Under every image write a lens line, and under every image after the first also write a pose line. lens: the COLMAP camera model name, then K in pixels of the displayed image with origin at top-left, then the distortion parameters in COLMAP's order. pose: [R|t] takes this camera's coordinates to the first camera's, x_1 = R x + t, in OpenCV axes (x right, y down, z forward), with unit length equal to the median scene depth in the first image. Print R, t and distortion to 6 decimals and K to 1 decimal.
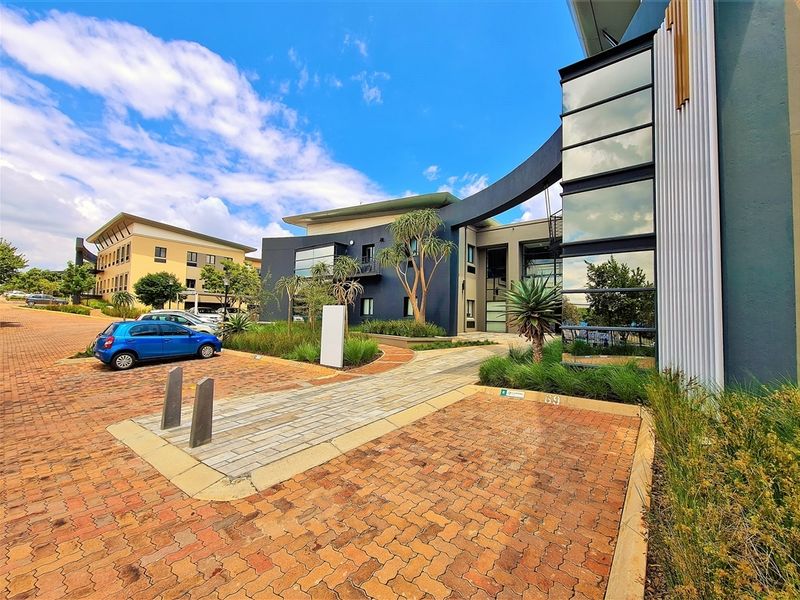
lens RADIAL K [[327.1, 0, 400.0], [0, 327.1, 300.0], [0, 0, 1]] dist [0.006952, -0.000275]
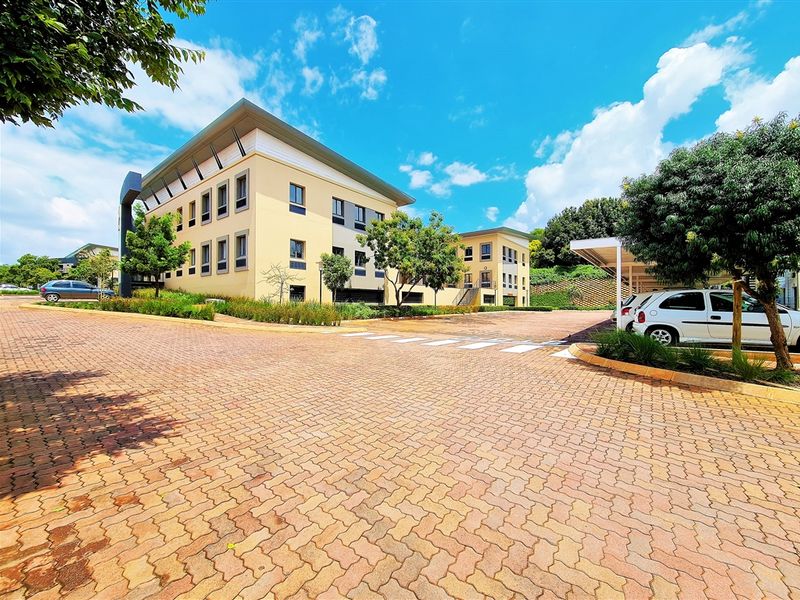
lens RADIAL K [[327.1, 0, 400.0], [0, 327.1, 300.0], [0, 0, 1]] dist [0.006952, -0.000275]
pose [[0.999349, -0.029207, 0.021163, -0.551576], [0.028399, 0.998893, 0.037504, 0.009202], [-0.022235, -0.036878, 0.999072, 0.443437]]
